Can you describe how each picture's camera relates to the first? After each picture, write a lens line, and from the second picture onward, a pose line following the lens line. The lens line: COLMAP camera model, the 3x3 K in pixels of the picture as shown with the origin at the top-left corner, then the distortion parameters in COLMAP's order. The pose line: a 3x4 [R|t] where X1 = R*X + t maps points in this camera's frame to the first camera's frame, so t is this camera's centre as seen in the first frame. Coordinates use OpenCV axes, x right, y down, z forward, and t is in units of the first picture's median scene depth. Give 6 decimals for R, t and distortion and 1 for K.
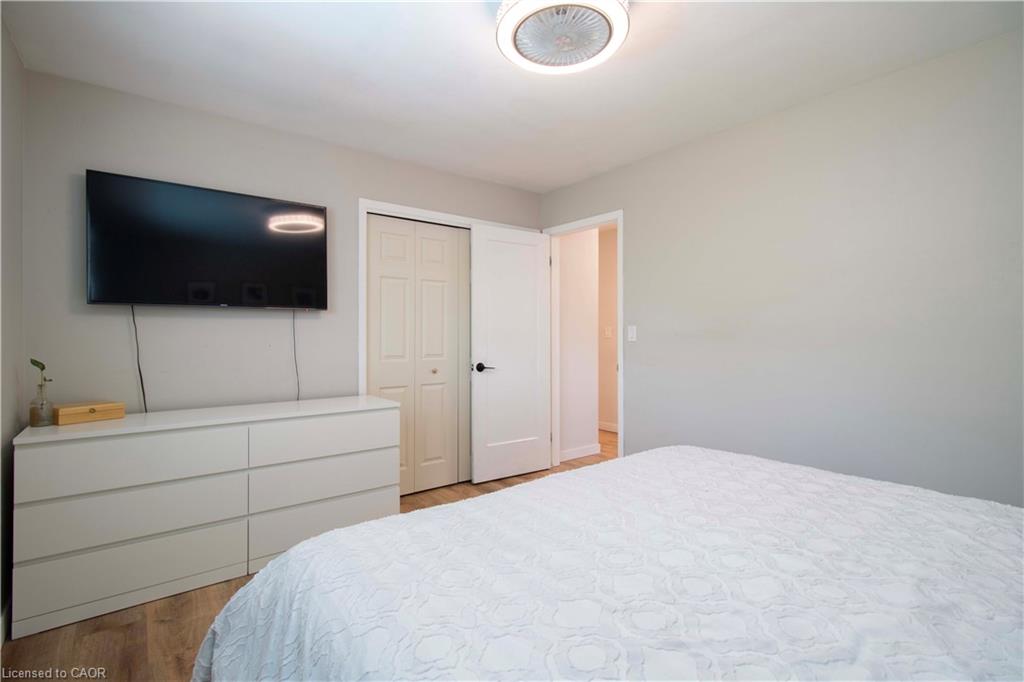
lens RADIAL K [[471.5, 0, 512.5], [0, 471.5, 338.9], [0, 0, 1]] dist [0.000012, -0.000167]
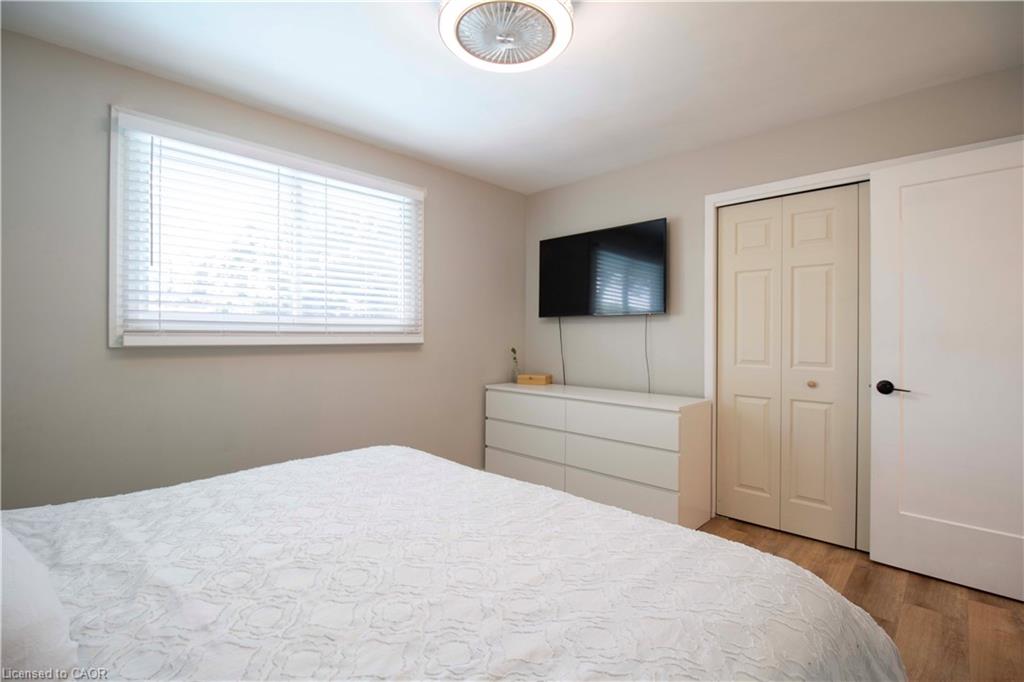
lens RADIAL K [[471.5, 0, 512.6], [0, 471.5, 336.1], [0, 0, 1]] dist [0.000012, -0.000167]
pose [[0.153738, 0.002374, -0.988109, 0.574468], [-0.014267, 0.999898, 0.000182, -0.003337], [0.988009, 0.014069, 0.153756, 0.454170]]
